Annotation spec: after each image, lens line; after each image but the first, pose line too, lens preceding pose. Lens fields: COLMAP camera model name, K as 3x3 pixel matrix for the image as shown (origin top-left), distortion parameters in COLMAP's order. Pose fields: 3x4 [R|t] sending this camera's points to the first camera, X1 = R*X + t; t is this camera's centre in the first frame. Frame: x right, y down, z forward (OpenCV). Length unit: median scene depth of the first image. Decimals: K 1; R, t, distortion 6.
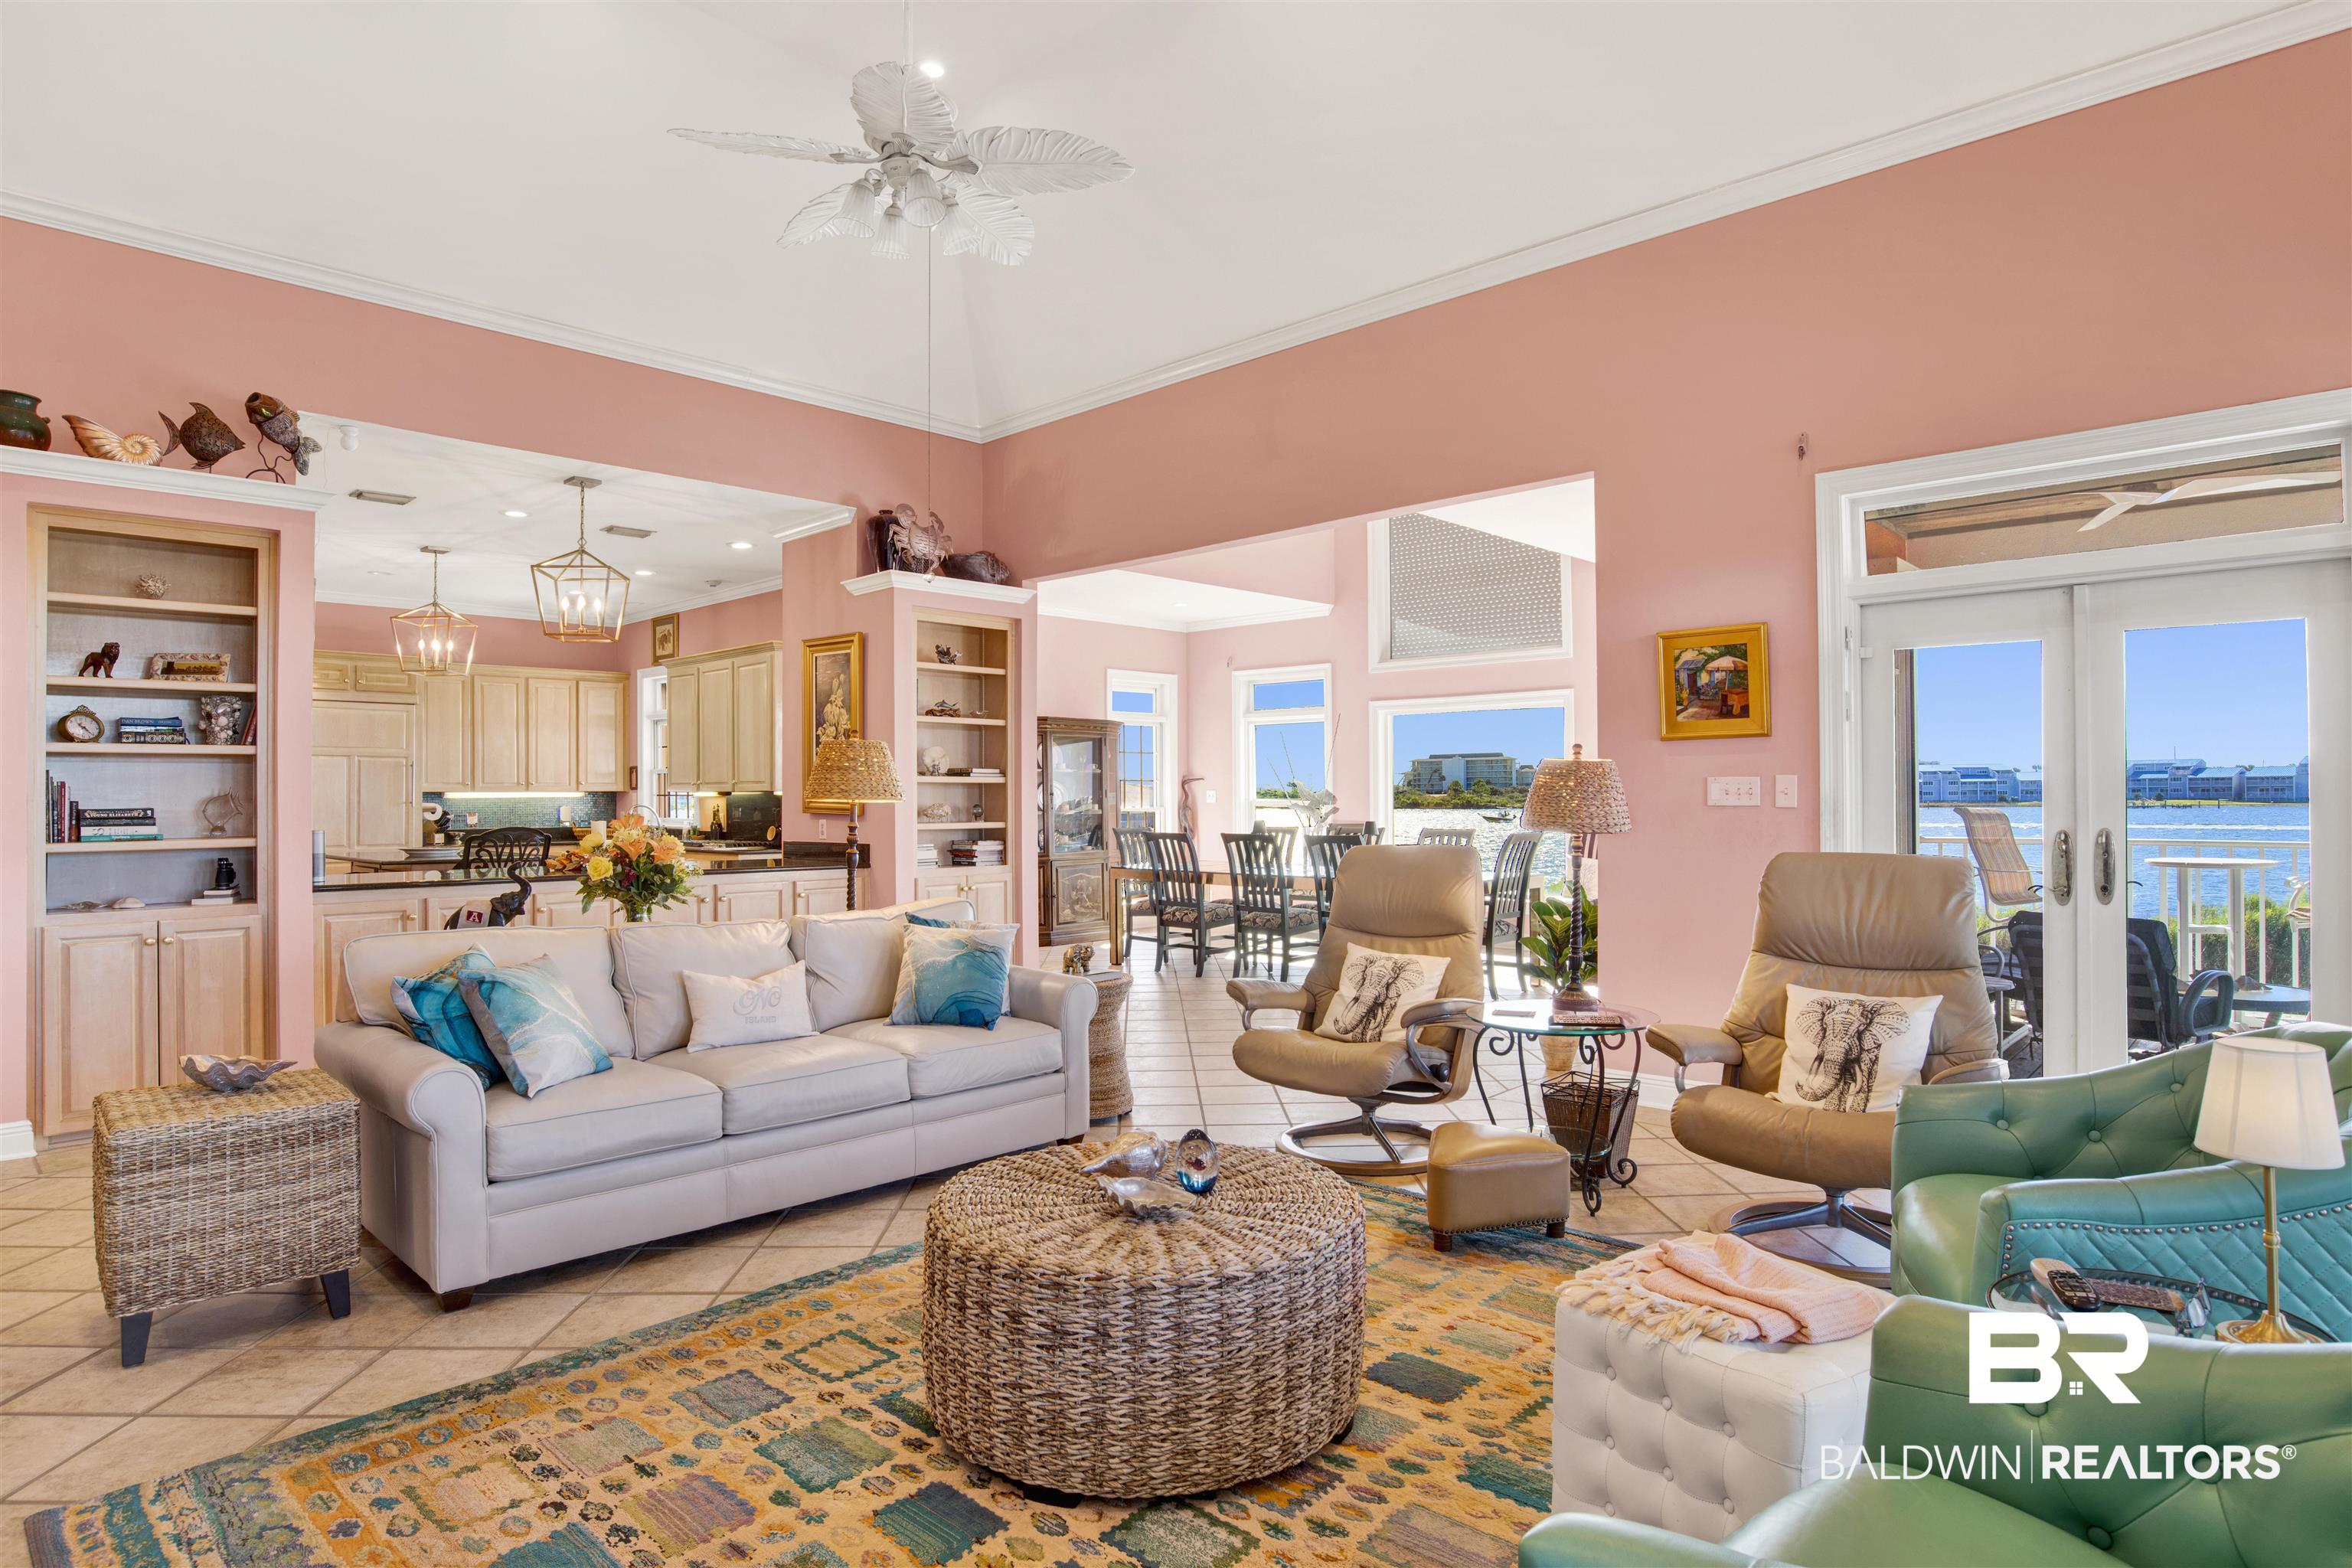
lens RADIAL K [[1283.3, 0, 1167.6], [0, 1283.3, 781.6], [0, 0, 1]] dist [-0.082942, 0.024579]
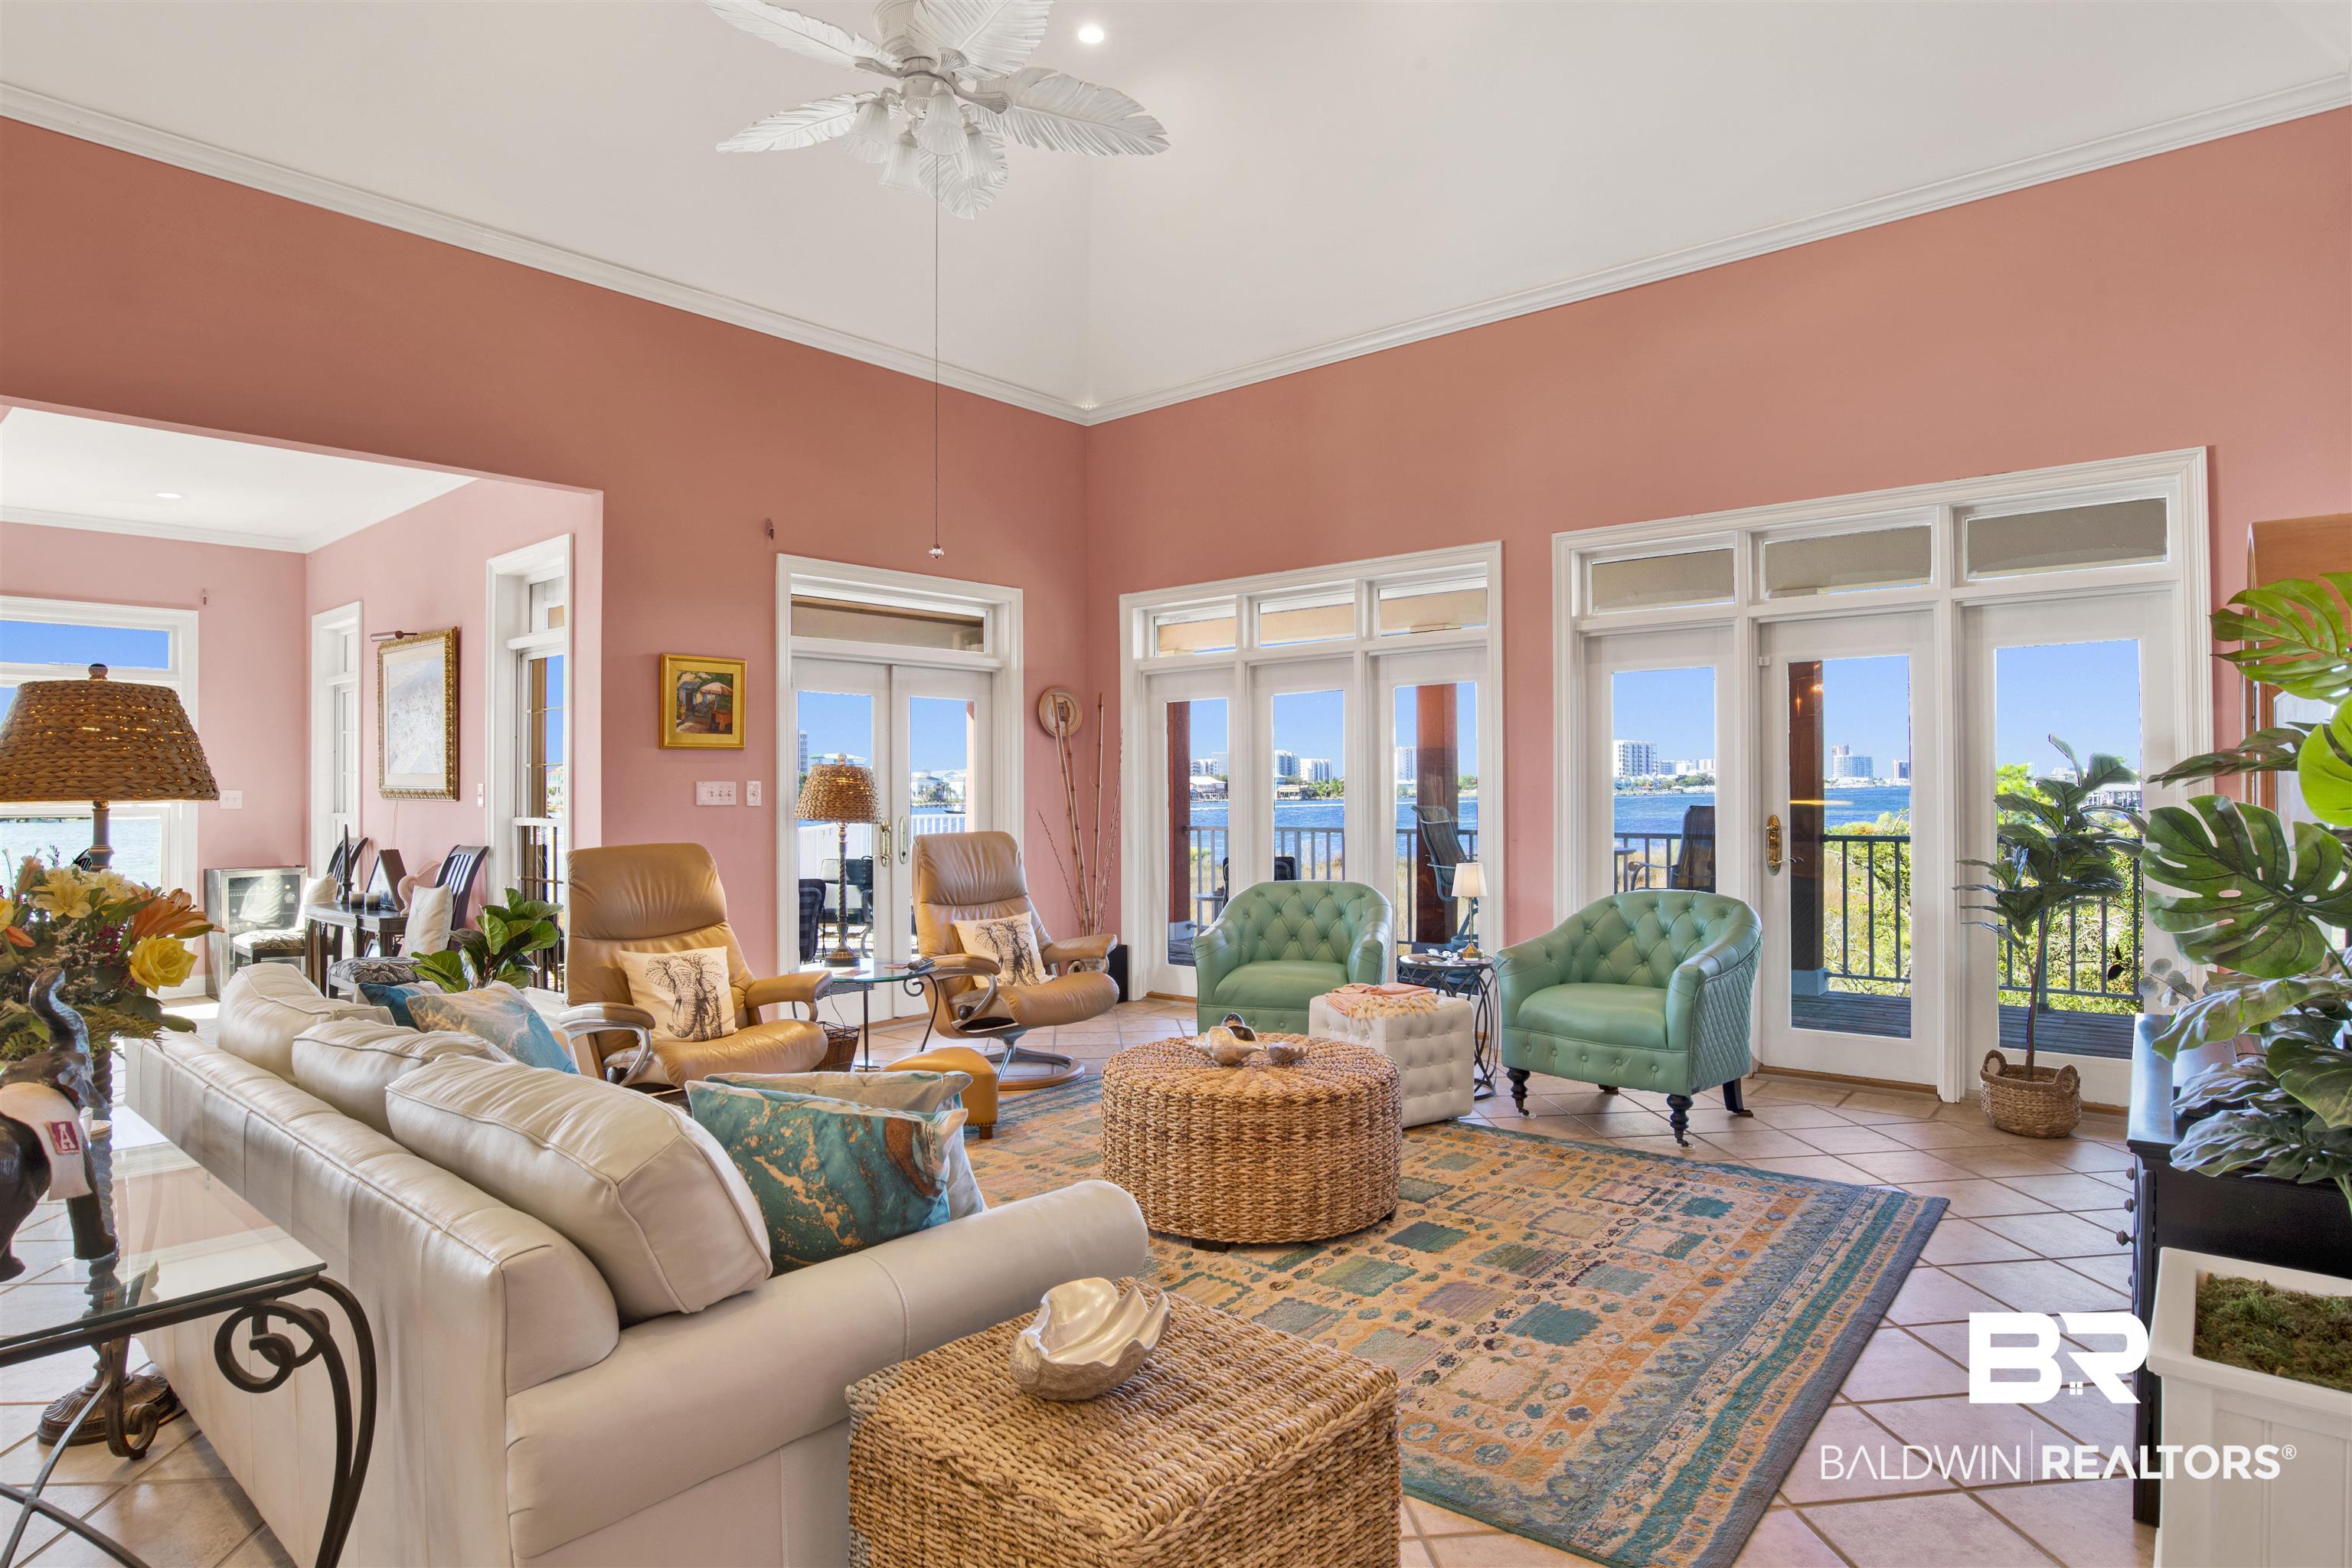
lens RADIAL K [[1277.3, 0, 1176.0], [0, 1277.3, 784.0], [0, 0, 1]] dist [-0.092881, 0.023900]
pose [[-0.058774, 0.009971, 0.998221, -1.495659], [-0.005928, 0.999929, -0.010337, 0.016462], [-0.998254, -0.006525, -0.058711, 1.179891]]
